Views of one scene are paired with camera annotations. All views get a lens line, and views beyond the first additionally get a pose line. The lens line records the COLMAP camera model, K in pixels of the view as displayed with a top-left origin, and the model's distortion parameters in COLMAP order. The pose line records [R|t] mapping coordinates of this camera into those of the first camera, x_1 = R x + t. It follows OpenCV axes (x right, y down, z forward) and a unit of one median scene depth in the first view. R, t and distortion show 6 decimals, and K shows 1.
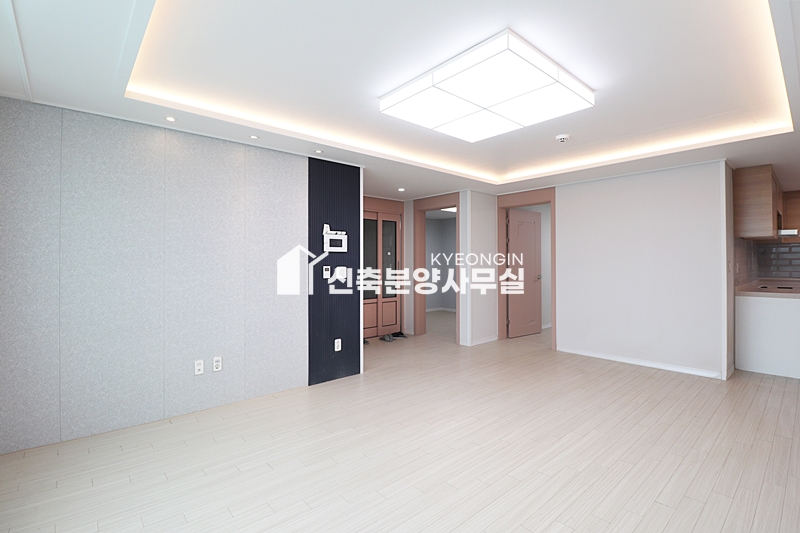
lens RADIAL K [[378.3, 0, 394.0], [0, 378.3, 263.2], [0, 0, 1]] dist [-0.010881, -0.000492]
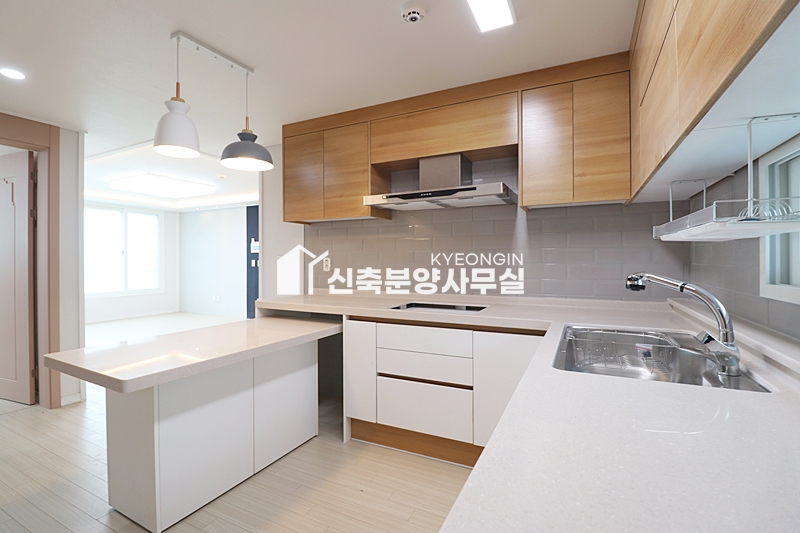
lens RADIAL K [[378.3, 0, 402.1], [0, 378.3, 260.6], [0, 0, 1]] dist [-0.010881, -0.000492]
pose [[0.368136, 0.001985, -0.929770, 1.895255], [0.002840, 0.999991, 0.003260, 0.006368], [0.929768, -0.003840, 0.368127, 0.987084]]
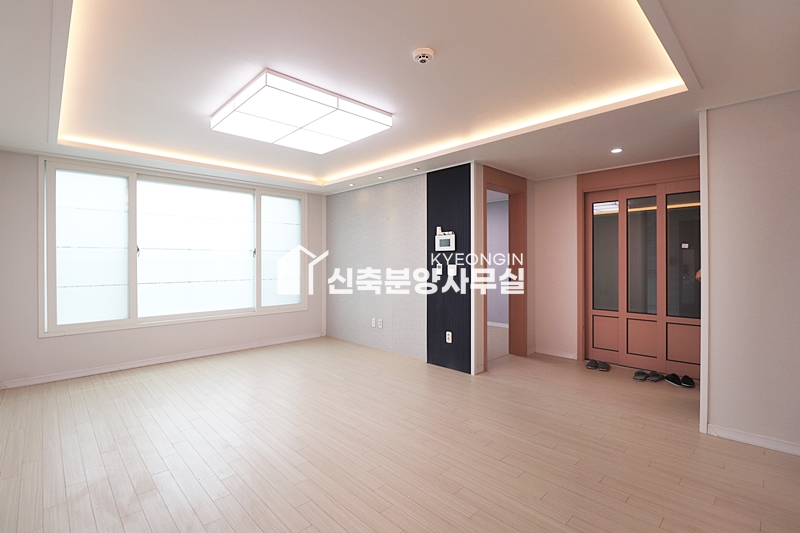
lens RADIAL K [[378.3, 0, 400.7], [0, 378.3, 263.5], [0, 0, 1]] dist [-0.010881, -0.000492]
pose [[0.037720, 0.004024, -0.999280, 0.934730], [-0.000800, 0.999992, 0.003996, 0.002317], [0.999288, 0.000649, 0.037723, 0.834385]]
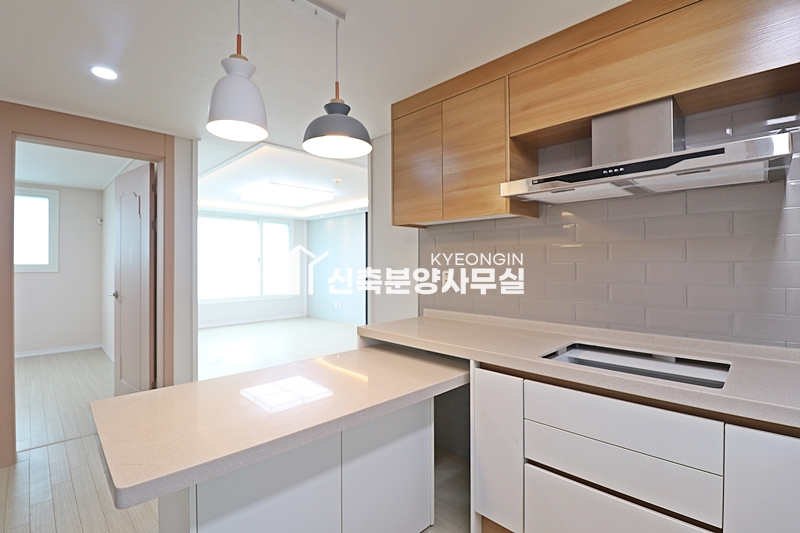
lens RADIAL K [[378.3, 0, 401.0], [0, 378.3, 261.9], [0, 0, 1]] dist [-0.010881, -0.000492]
pose [[0.058345, -0.003921, -0.998289, 1.694350], [0.003488, 0.999987, -0.003724, -0.010543], [0.998290, -0.003265, 0.058358, 1.024731]]
